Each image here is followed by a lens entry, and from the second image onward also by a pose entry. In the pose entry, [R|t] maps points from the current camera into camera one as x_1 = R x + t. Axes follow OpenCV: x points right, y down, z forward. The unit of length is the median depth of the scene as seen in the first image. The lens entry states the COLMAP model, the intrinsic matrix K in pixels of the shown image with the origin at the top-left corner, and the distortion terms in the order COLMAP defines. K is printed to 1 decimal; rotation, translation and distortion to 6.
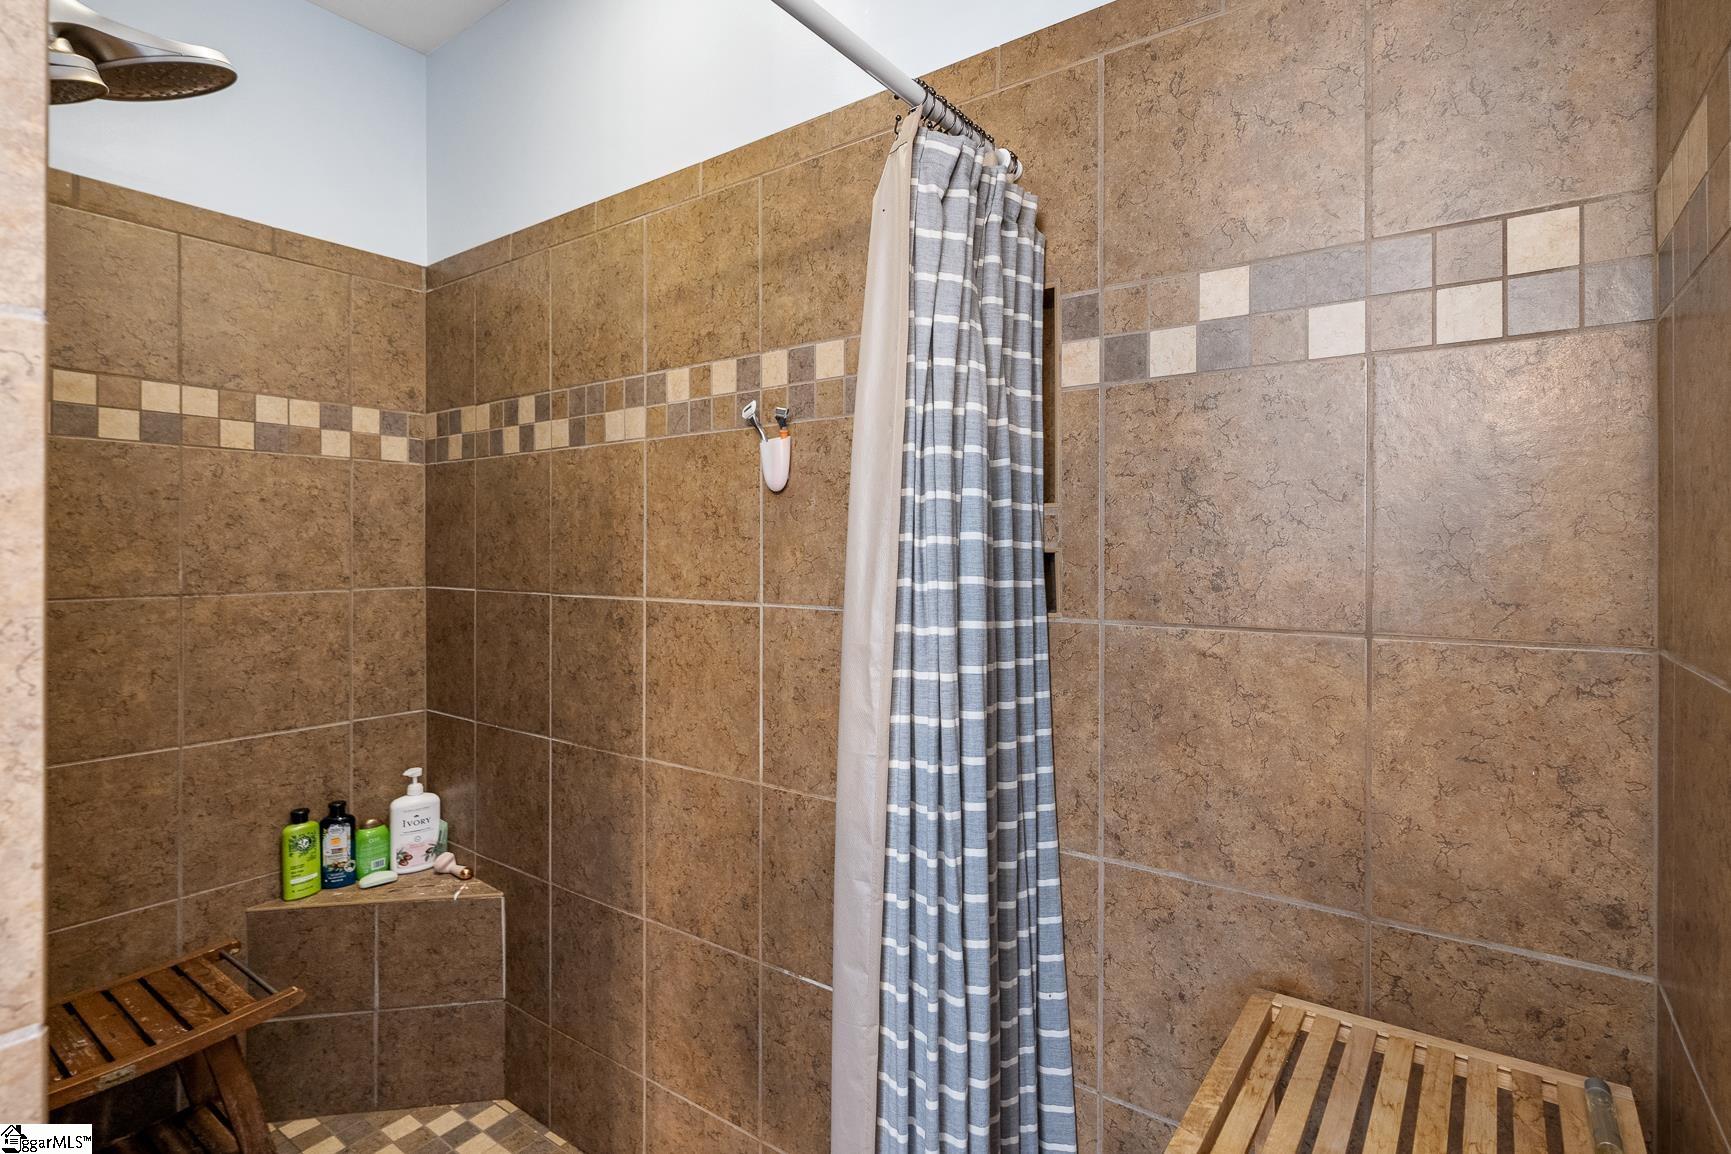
lens RADIAL K [[850.3, 0, 892.1], [0, 850.3, 549.4], [0, 0, 1]] dist [-0.018276, -0.000059]
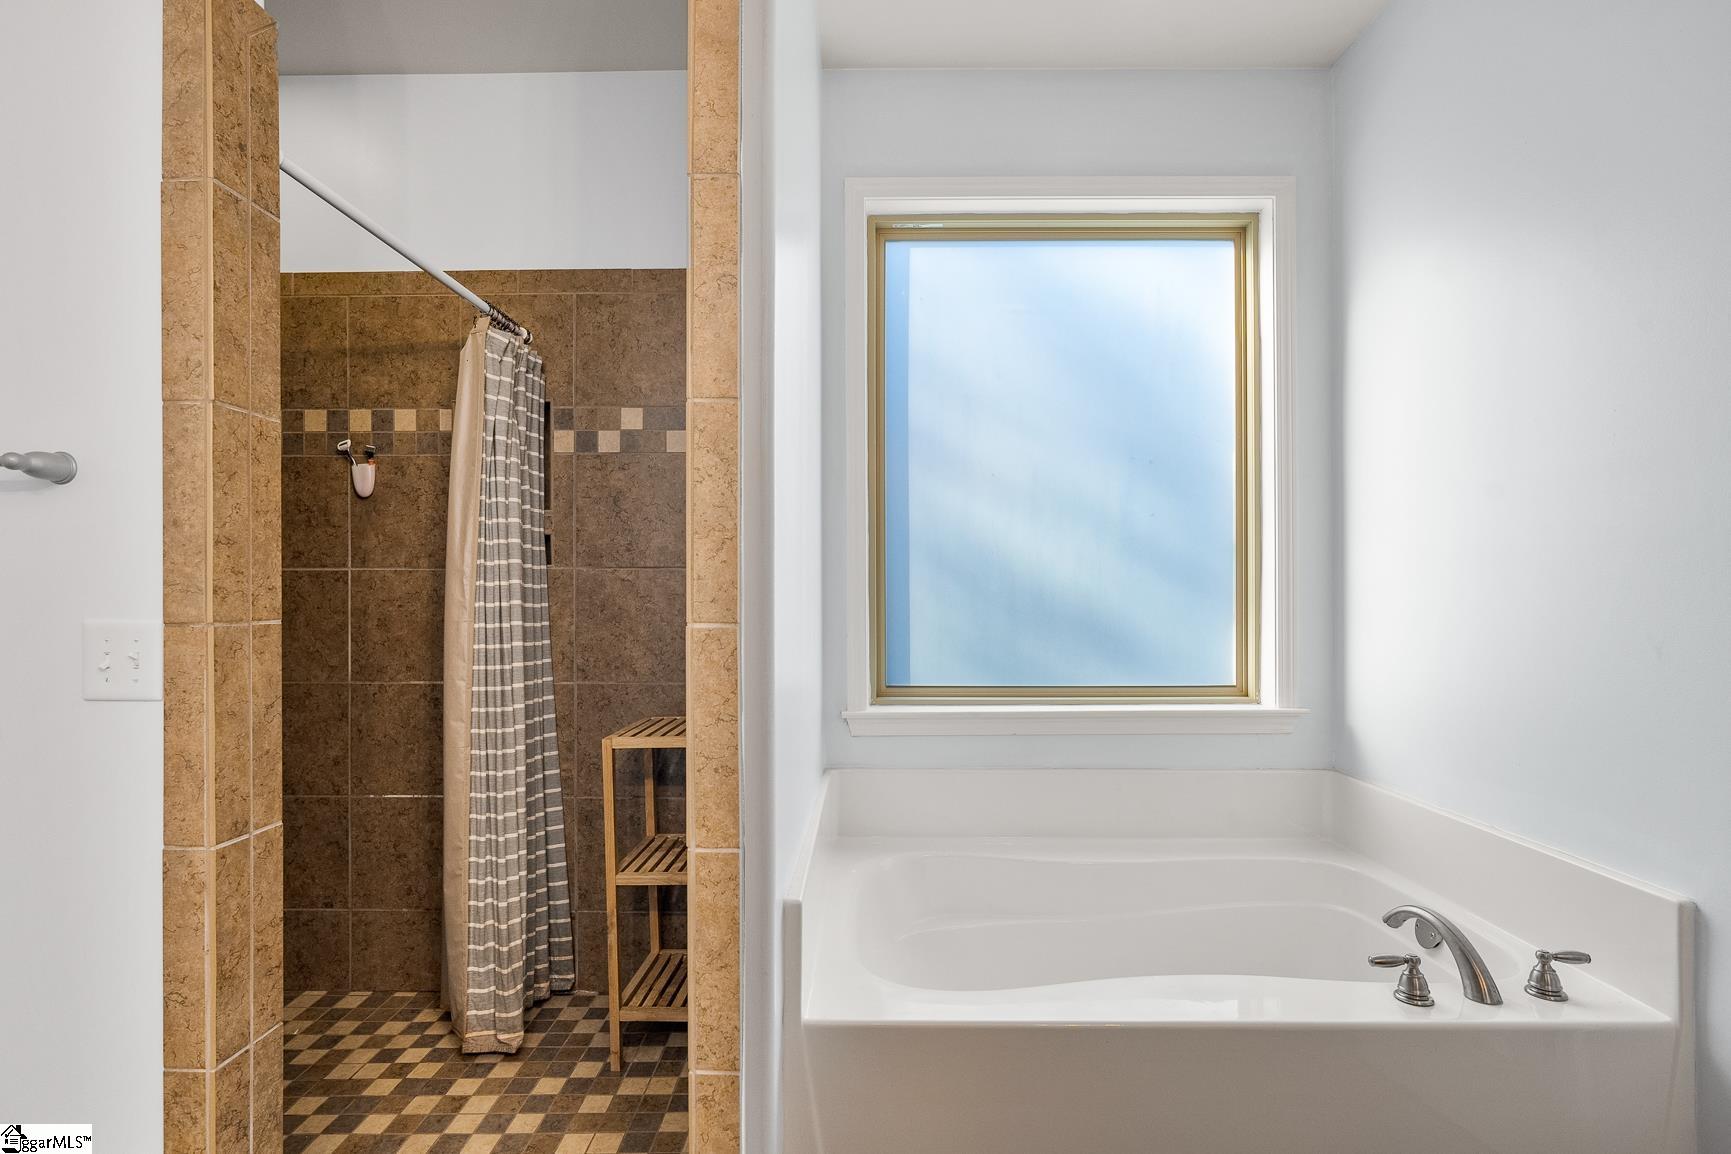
lens RADIAL K [[795.8, 0, 866.8], [0, 795.8, 583.0], [0, 0, 1]] dist [-0.001175, -0.000023]
pose [[0.814356, -0.000726, 0.580365, -0.295421], [0.004948, 0.999972, -0.005692, 0.135062], [-0.580345, 0.007507, 0.814336, -0.976955]]
